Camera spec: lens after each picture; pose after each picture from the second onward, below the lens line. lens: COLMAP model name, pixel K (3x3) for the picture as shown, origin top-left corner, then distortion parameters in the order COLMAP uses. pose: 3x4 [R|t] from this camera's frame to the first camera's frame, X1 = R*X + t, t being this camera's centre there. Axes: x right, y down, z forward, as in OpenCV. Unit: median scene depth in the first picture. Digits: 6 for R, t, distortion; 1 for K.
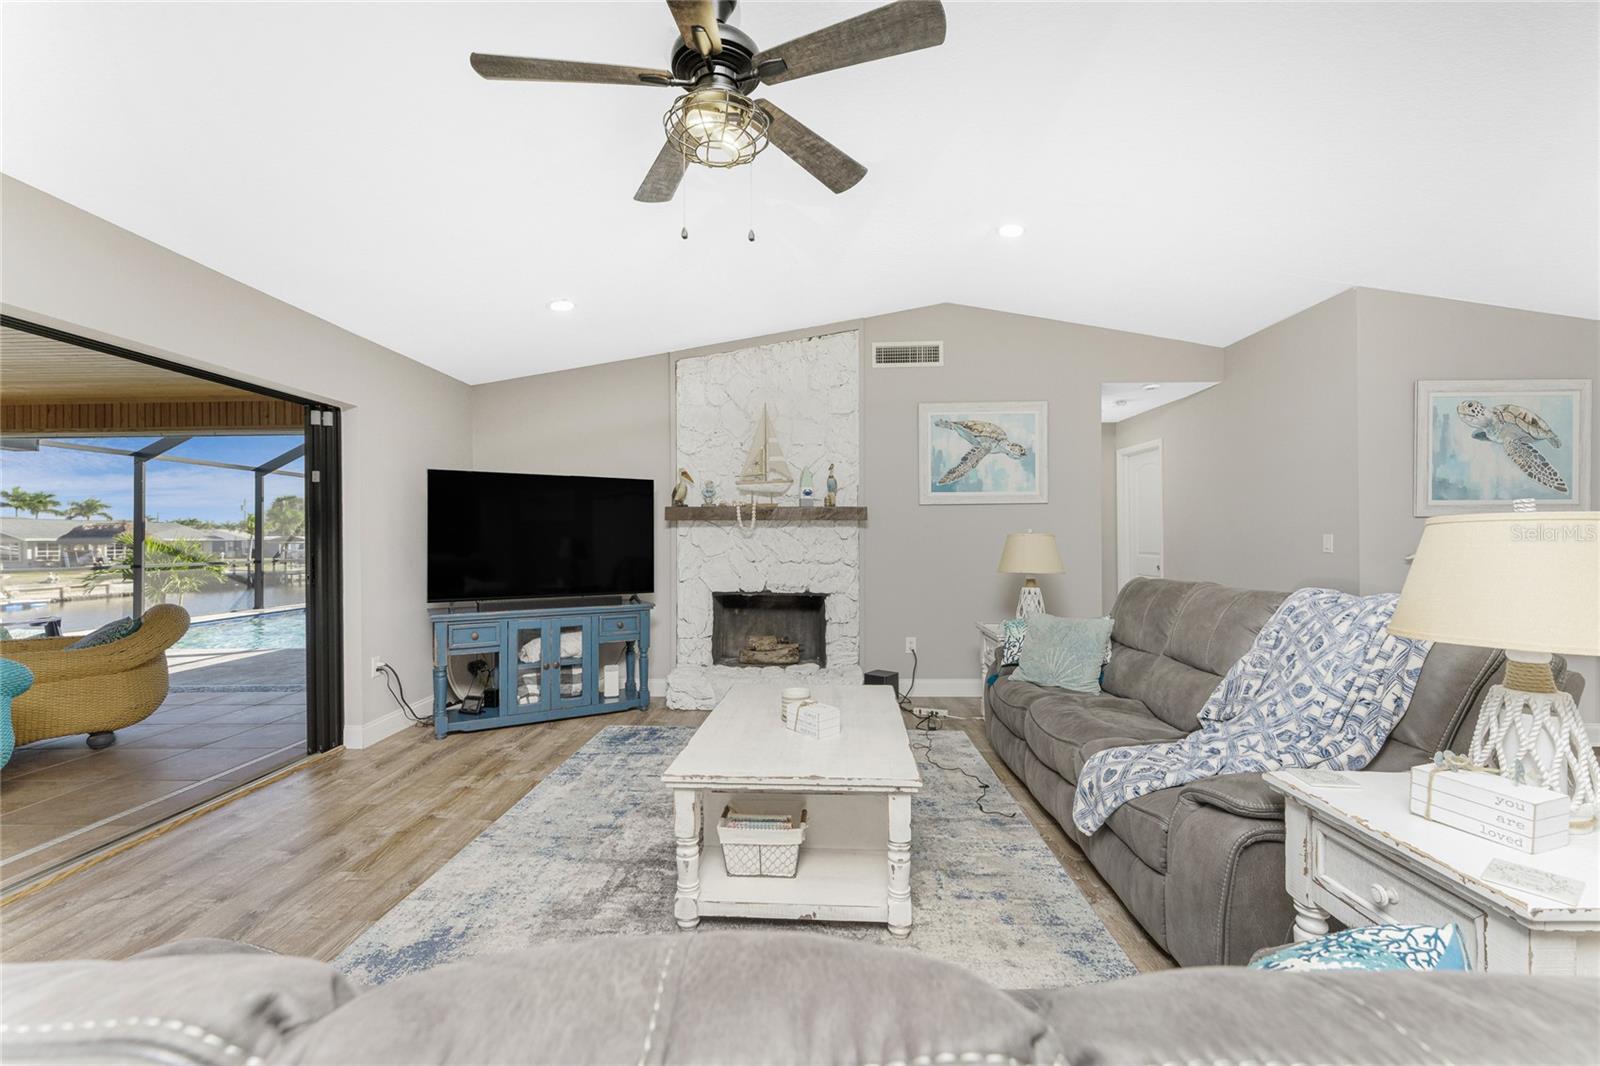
lens RADIAL K [[650.4, 0, 791.9], [0, 650.4, 540.8], [0, 0, 1]] dist [-0.000690, -0.000427]
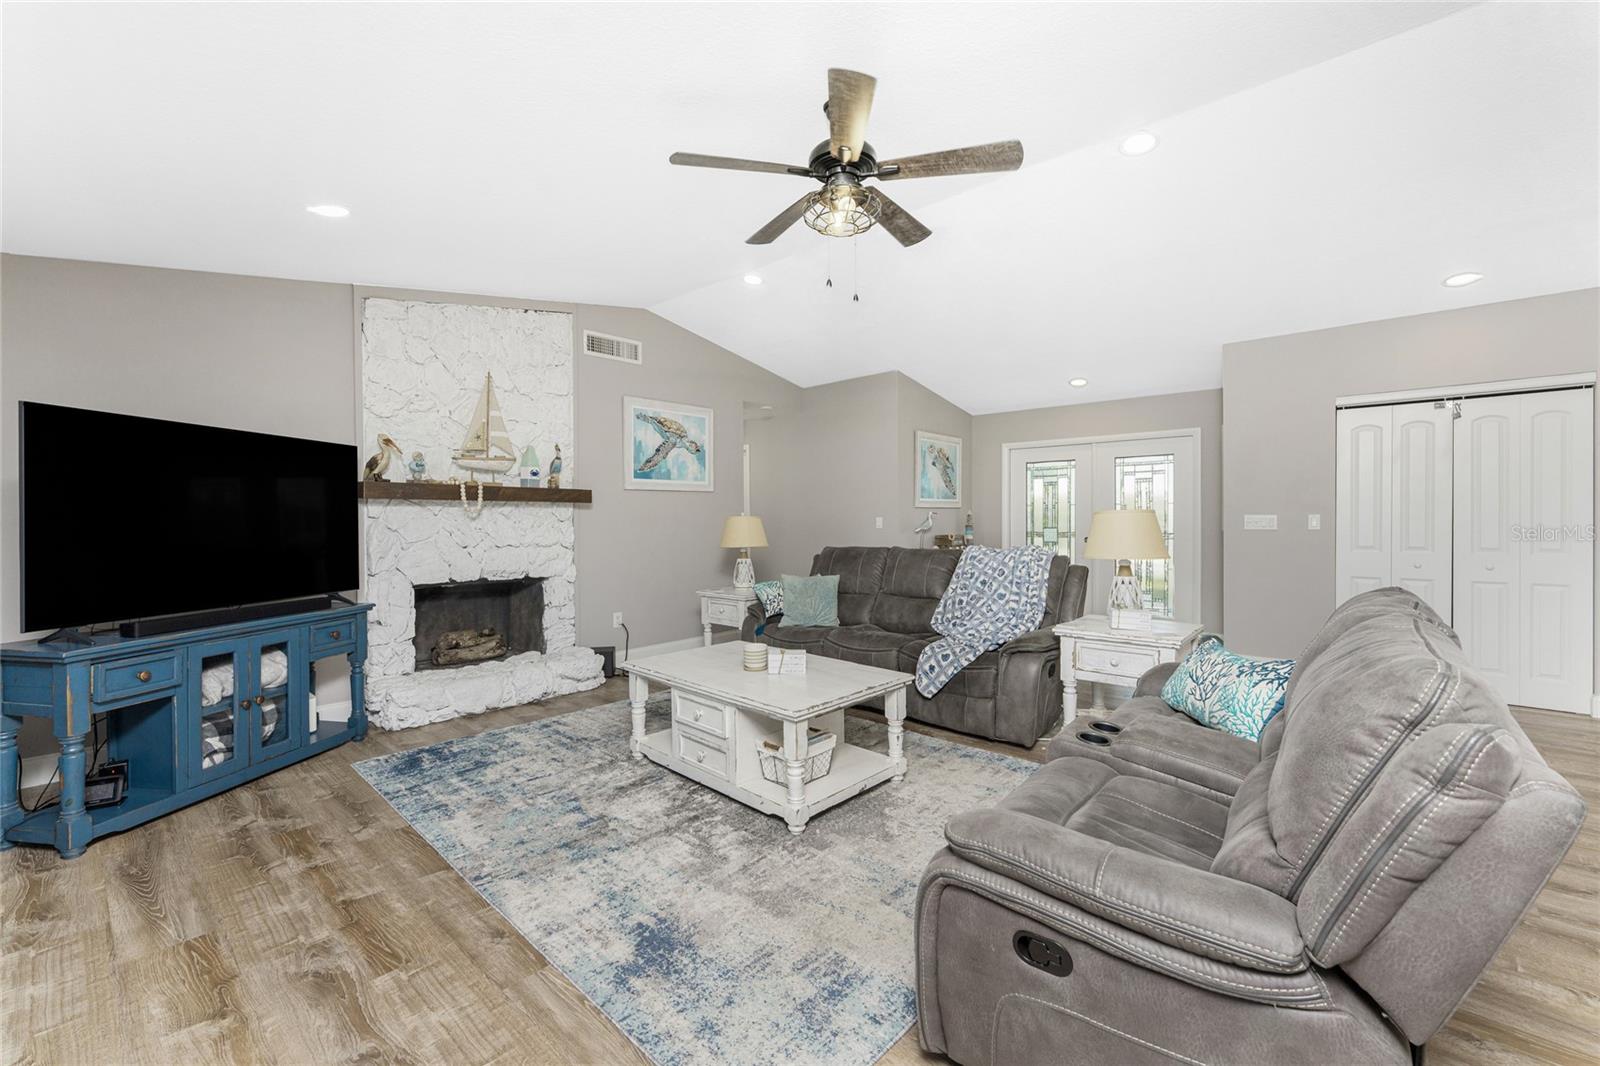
lens RADIAL K [[650.4, 0, 802.8], [0, 650.4, 525.6], [0, 0, 1]] dist [-0.000690, -0.000427]
pose [[0.639261, -0.007157, 0.768956, -0.456455], [0.005598, 0.999974, 0.004653, 0.001344], [-0.768969, 0.001330, 0.639284, 0.082413]]
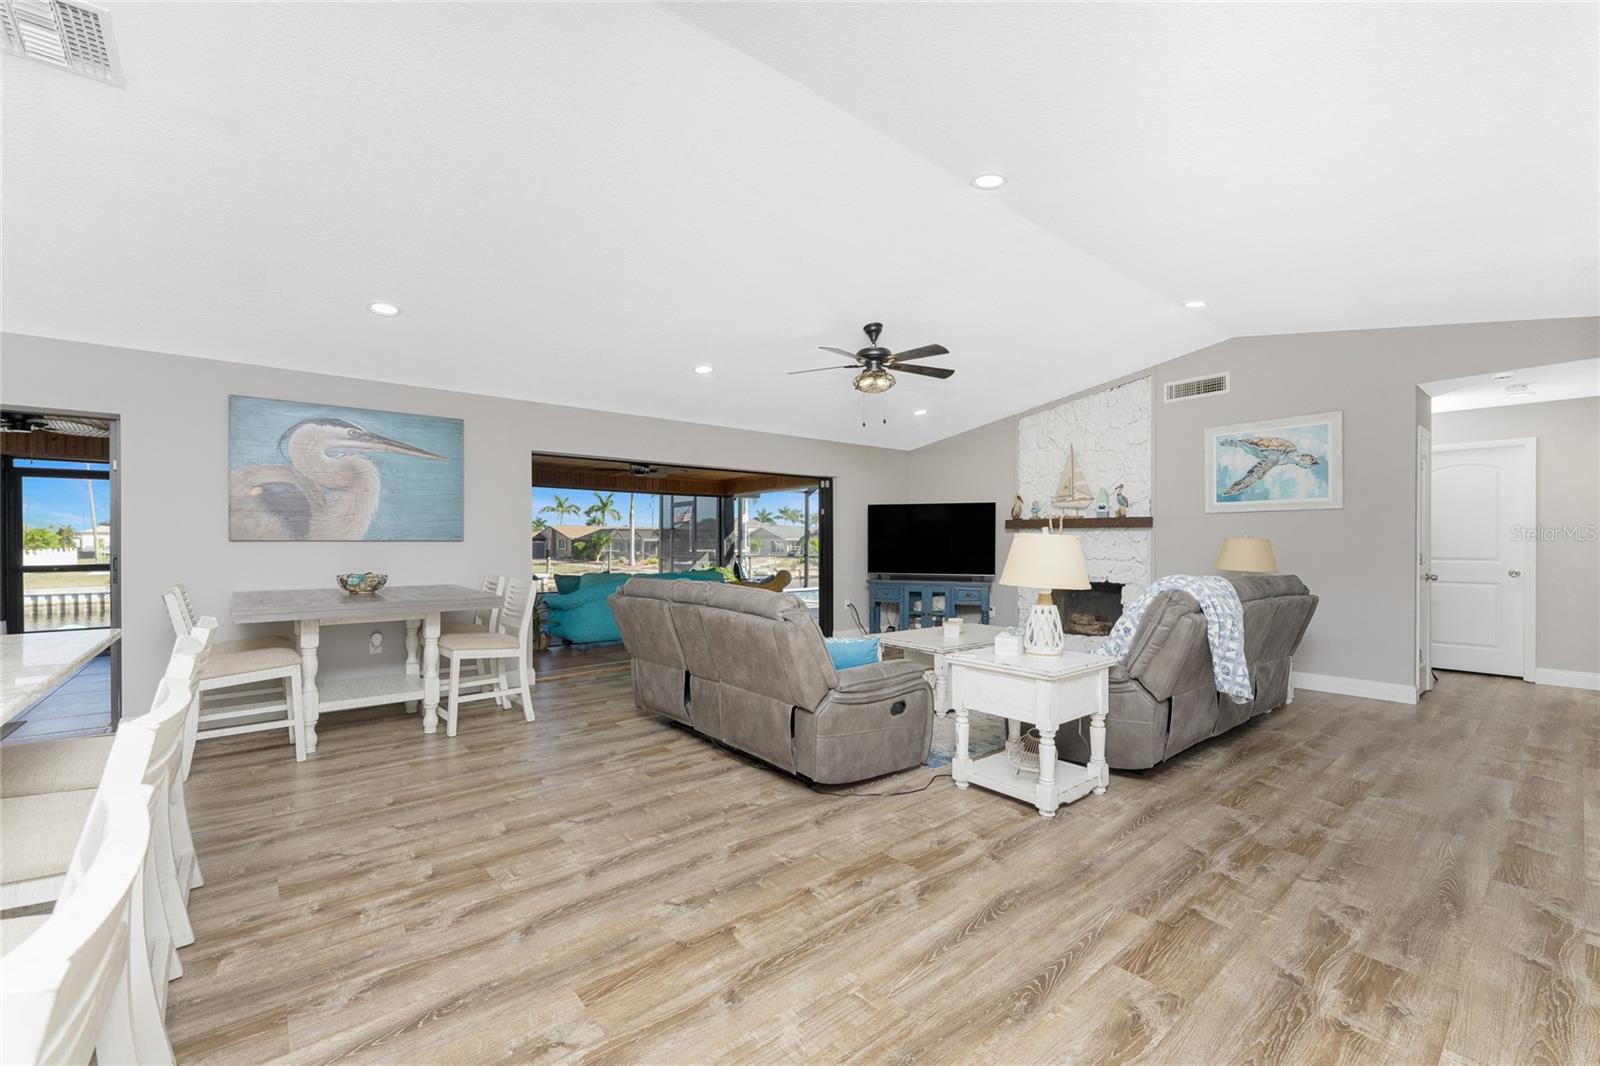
lens RADIAL K [[650.4, 0, 794.3], [0, 650.4, 541.1], [0, 0, 1]] dist [-0.000690, -0.000427]
pose [[0.650942, 0.004582, -0.759114, 0.622636], [-0.005629, 0.999983, 0.001209, -0.002009], [0.759107, 0.003486, 0.650957, -0.348468]]
